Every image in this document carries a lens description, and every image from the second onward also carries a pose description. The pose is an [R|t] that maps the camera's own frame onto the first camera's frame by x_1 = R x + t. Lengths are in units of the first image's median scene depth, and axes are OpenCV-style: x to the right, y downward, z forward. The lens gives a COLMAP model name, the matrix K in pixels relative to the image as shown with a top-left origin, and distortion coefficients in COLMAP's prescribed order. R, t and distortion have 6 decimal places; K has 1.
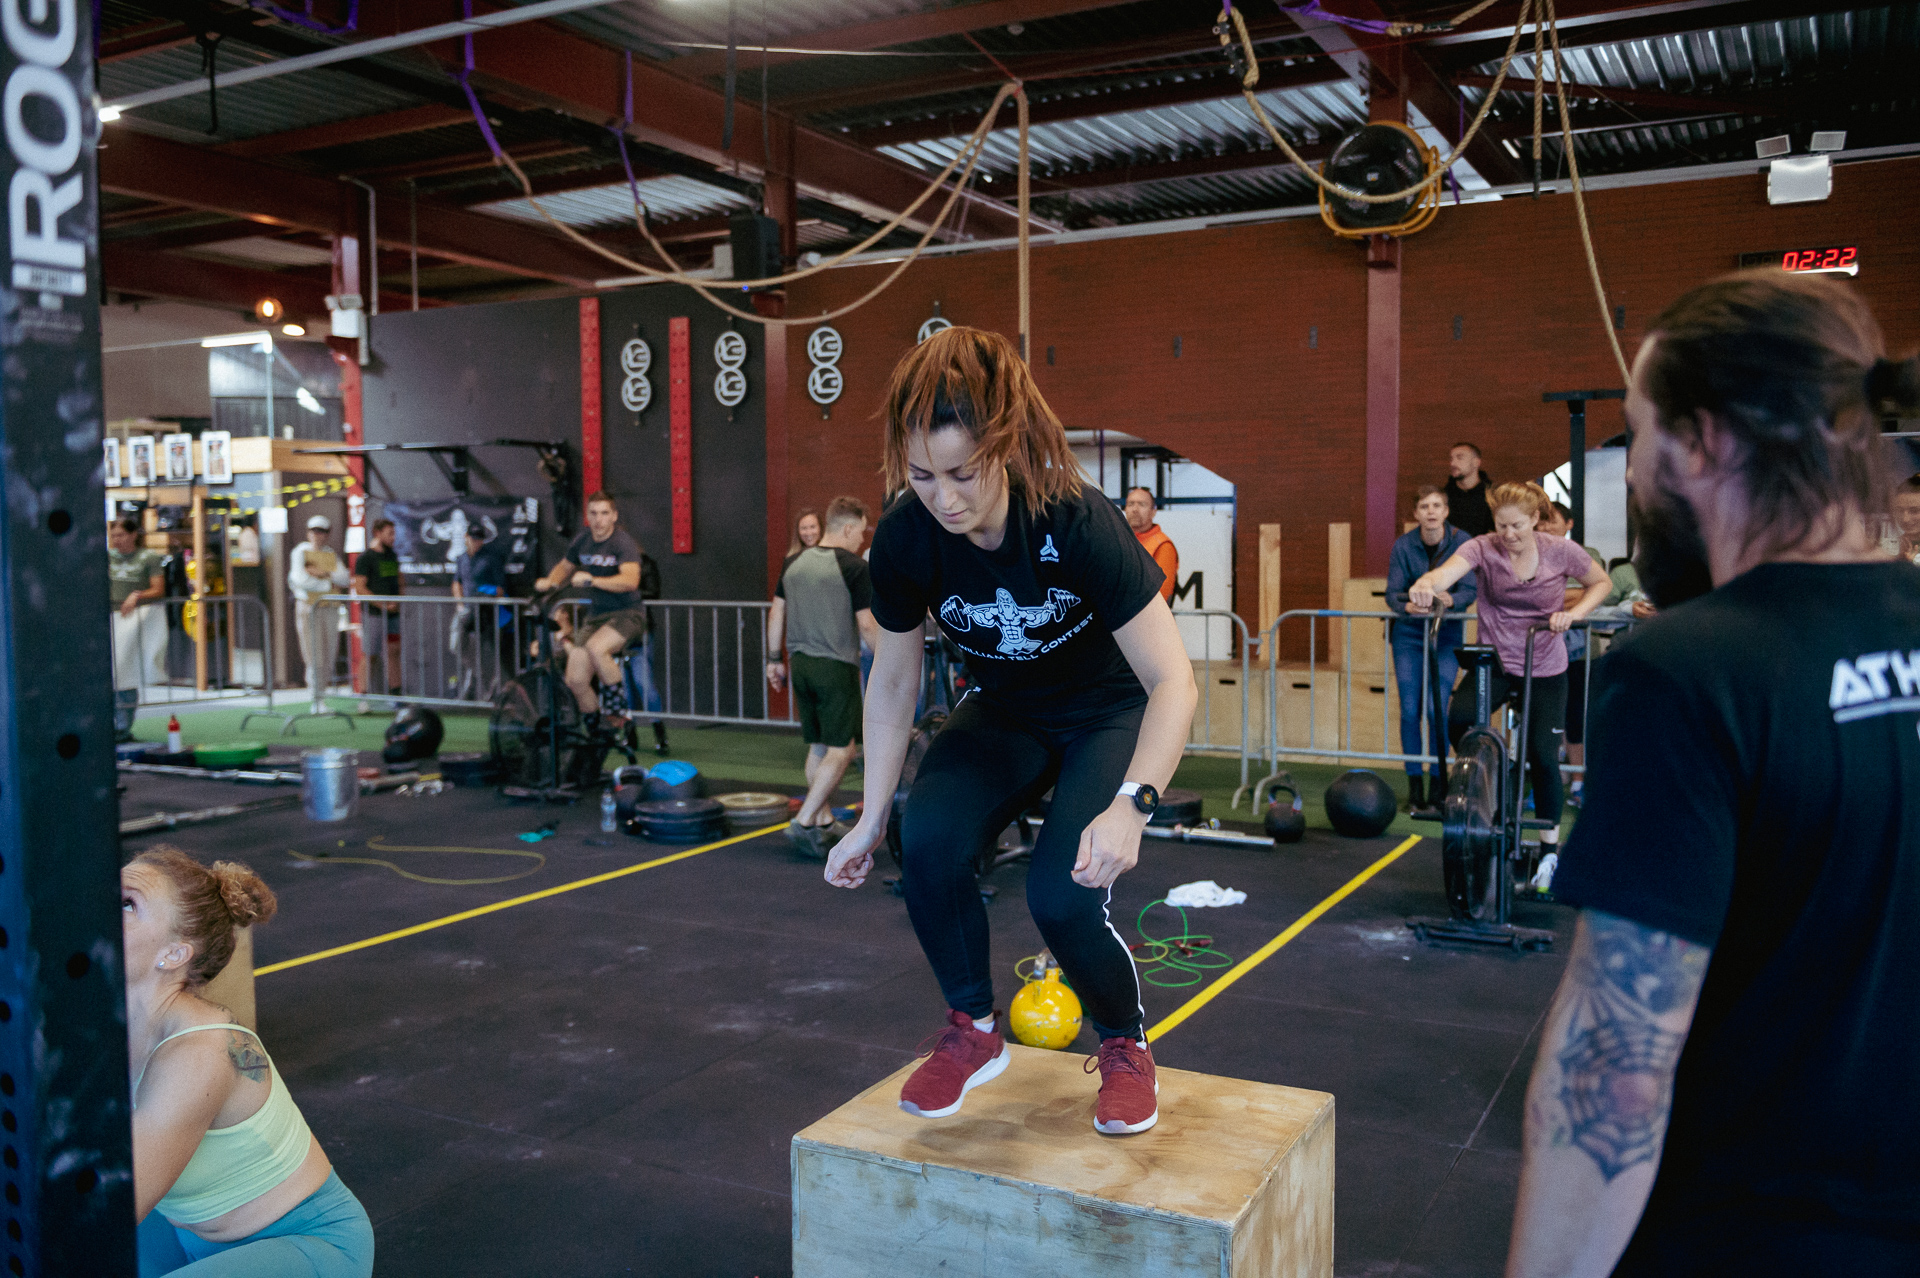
lens RADIAL K [[1603.0, 0, 954.3], [0, 1603.0, 623.1], [0, 0, 1]] dist [0.054073, 0.005268]
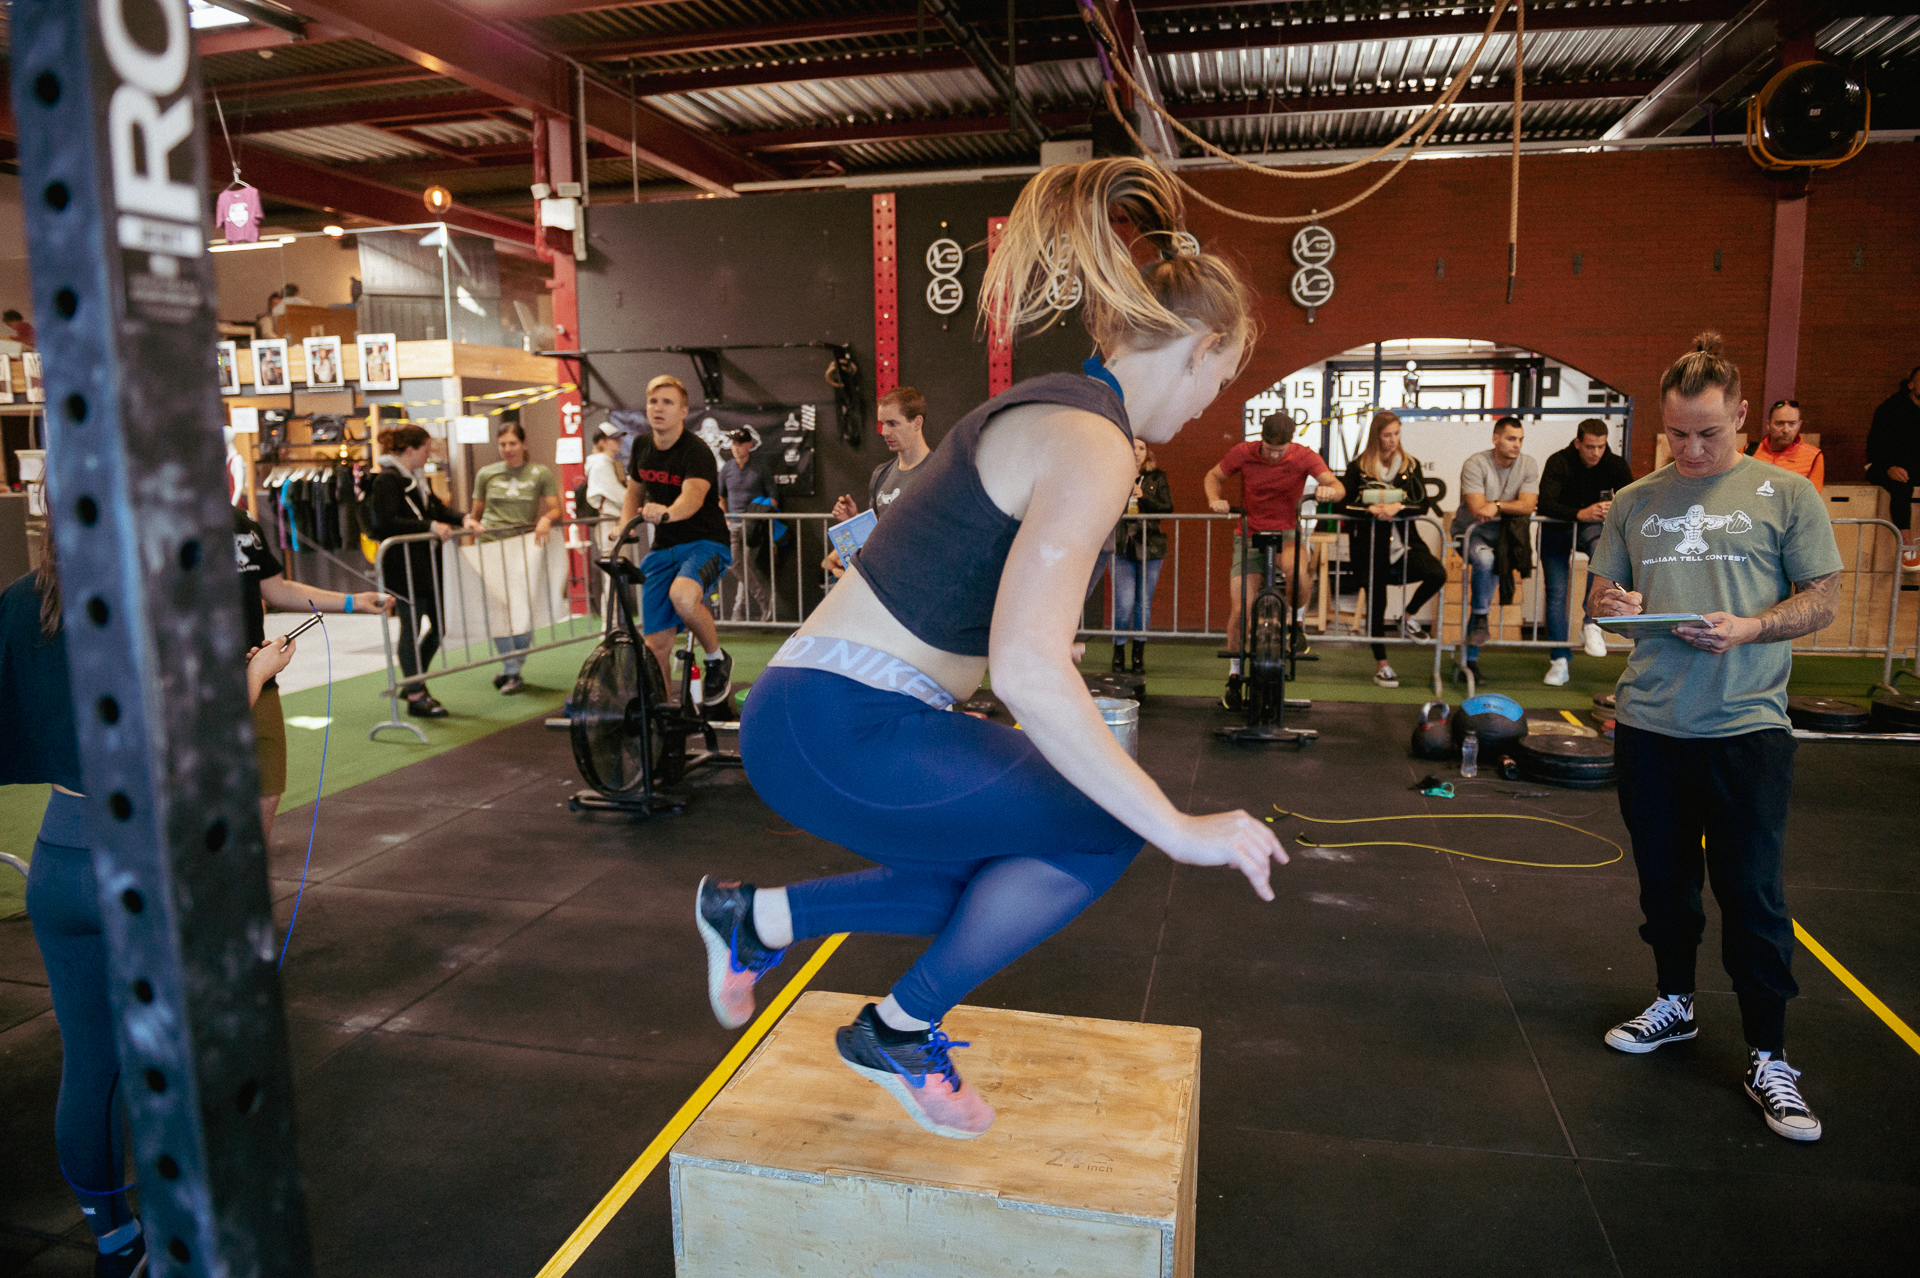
lens RADIAL K [[1296.8, 0, 948.4], [0, 1296.8, 618.5], [0, 0, 1]] dist [-0.003891, -0.064651]
pose [[0.963108, -0.040863, 0.265996, -0.383932], [0.018812, 0.996209, 0.084928, -0.014876], [-0.268458, -0.076791, 0.960226, 0.224325]]
